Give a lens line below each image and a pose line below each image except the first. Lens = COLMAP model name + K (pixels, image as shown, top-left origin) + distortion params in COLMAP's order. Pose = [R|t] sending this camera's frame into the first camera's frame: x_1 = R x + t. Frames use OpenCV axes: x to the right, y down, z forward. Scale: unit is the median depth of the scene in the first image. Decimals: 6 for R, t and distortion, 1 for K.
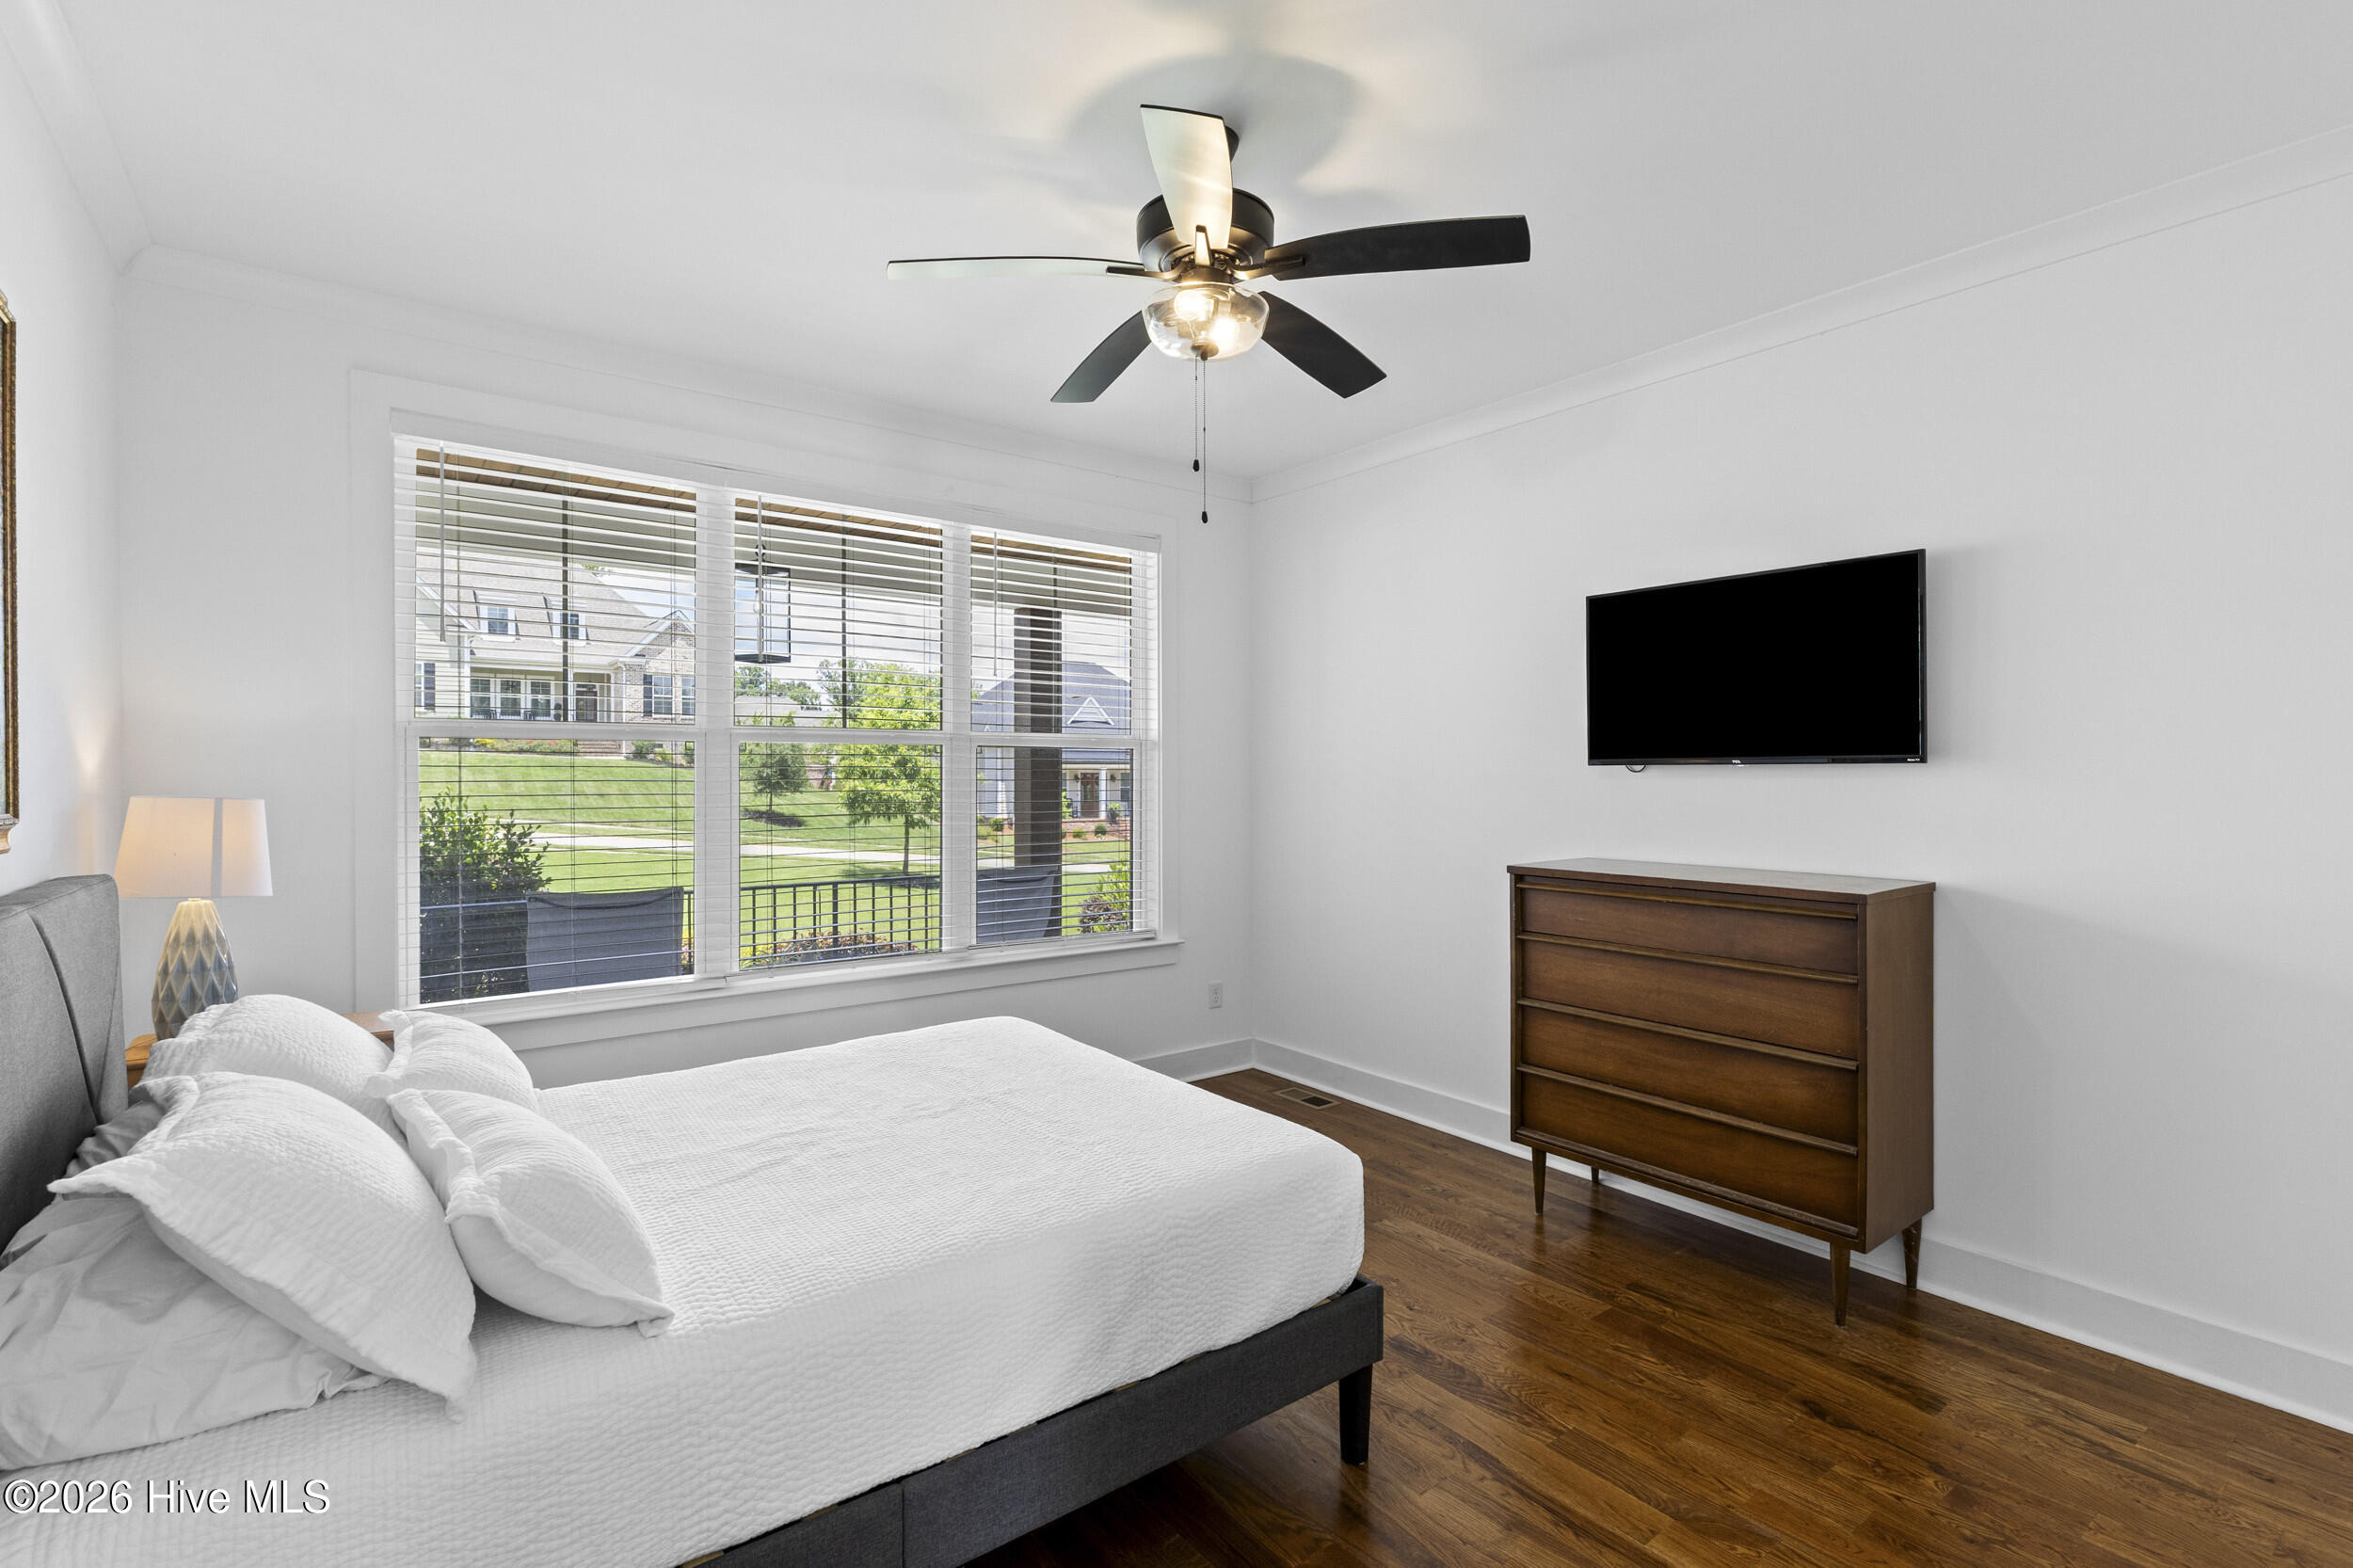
lens RADIAL K [[1077.8, 0, 1176.5], [0, 1077.8, 784.0], [0, 0, 1]] dist [0.001661, 0.000018]
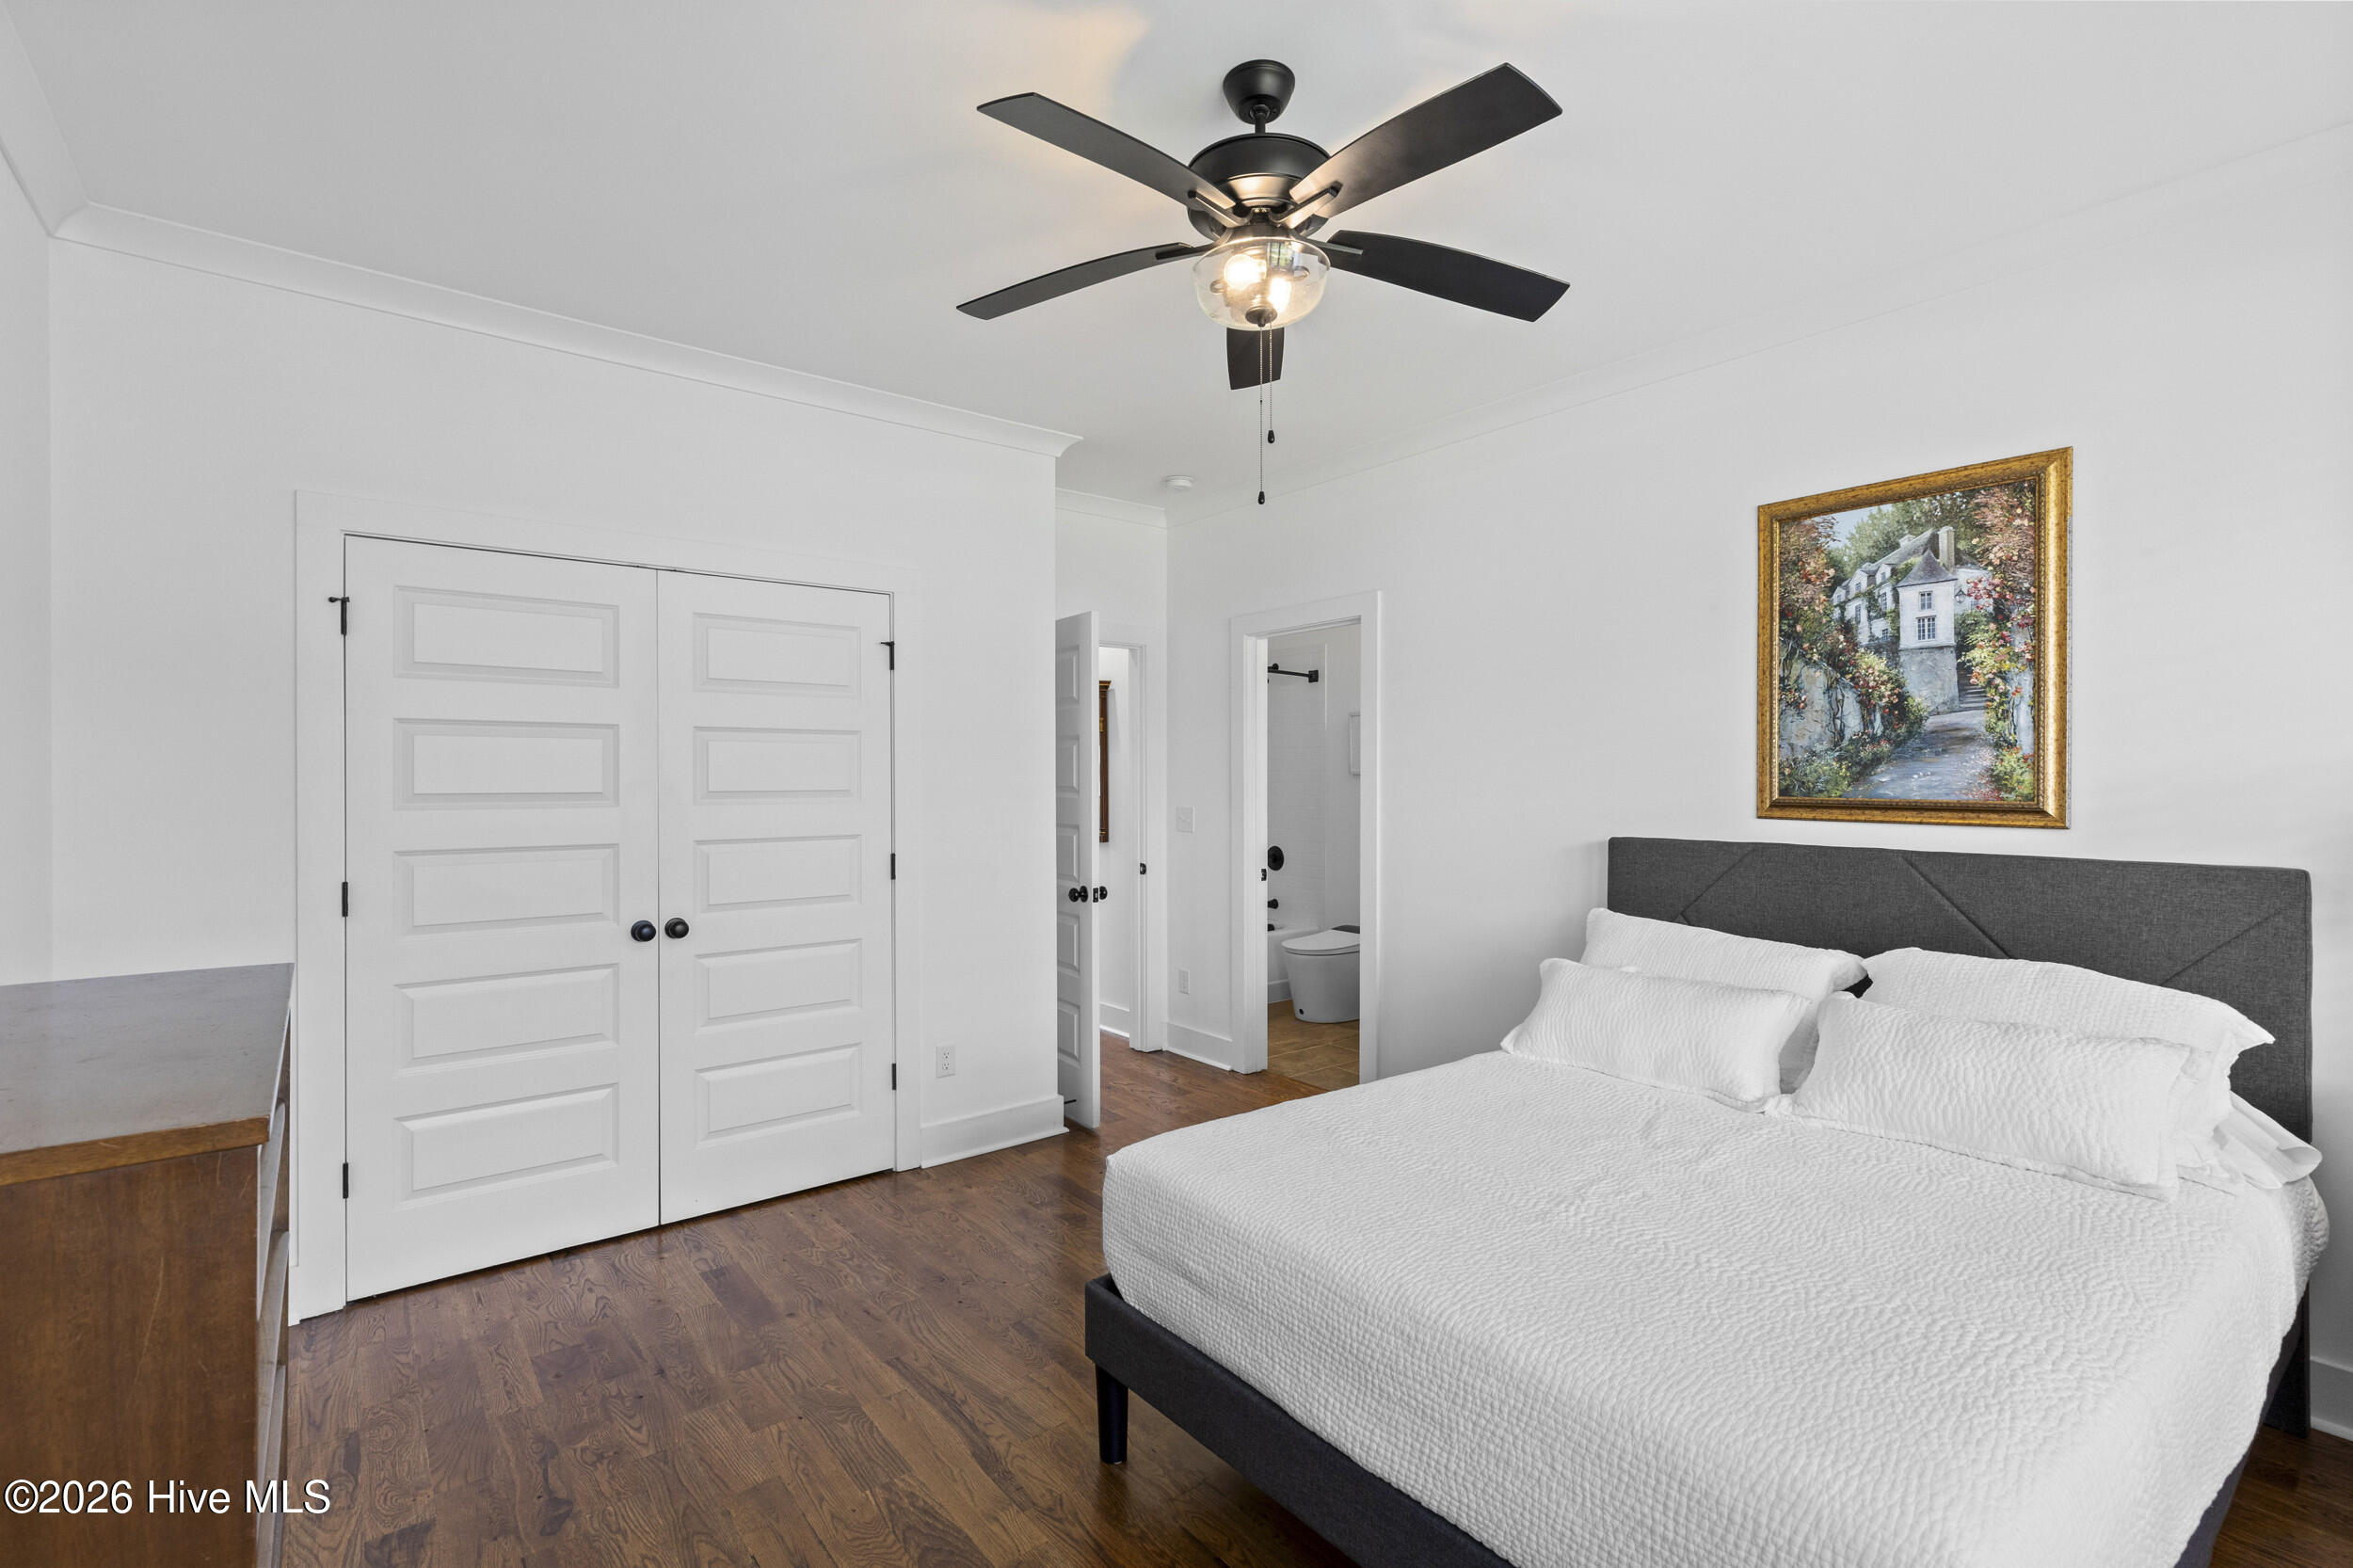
lens RADIAL K [[1077.8, 0, 1176.5], [0, 1077.8, 784.0], [0, 0, 1]] dist [0.001661, 0.000018]
pose [[-0.999962, 0.003248, -0.008099, 0.110019], [0.003144, 0.999913, 0.012834, -0.018977], [0.008140, 0.012808, -0.999885, 1.976184]]
